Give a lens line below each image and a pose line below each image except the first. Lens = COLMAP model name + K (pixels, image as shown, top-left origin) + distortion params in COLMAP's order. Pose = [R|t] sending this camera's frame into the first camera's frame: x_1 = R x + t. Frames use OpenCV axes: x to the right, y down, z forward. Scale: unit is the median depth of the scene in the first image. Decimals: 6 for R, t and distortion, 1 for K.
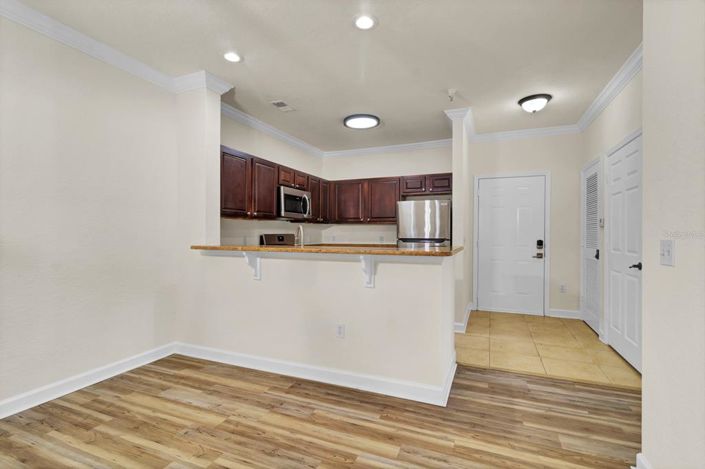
lens RADIAL K [[330.6, 0, 352.5], [0, 330.6, 234.5], [0, 0, 1]] dist [0.003639, -0.000467]
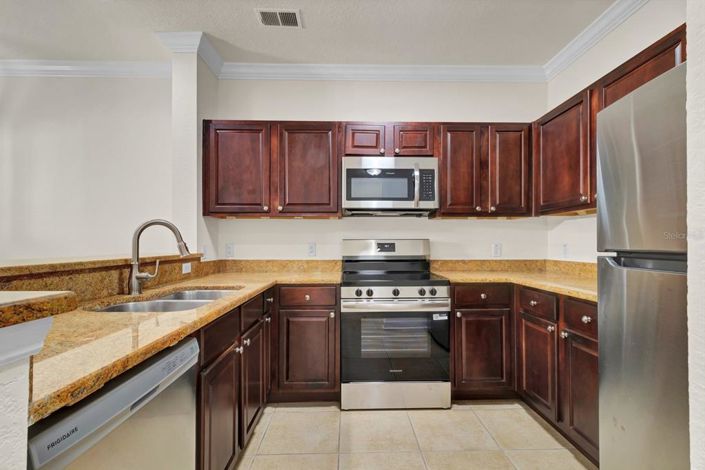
lens RADIAL K [[330.6, 0, 352.5], [0, 330.6, 235.0], [0, 0, 1]] dist [0.003639, -0.000467]
pose [[0.398977, -0.016010, -0.916821, 0.283850], [-0.000575, 0.999843, -0.017710, 0.002033], [0.916961, 0.007593, 0.398905, 0.675604]]
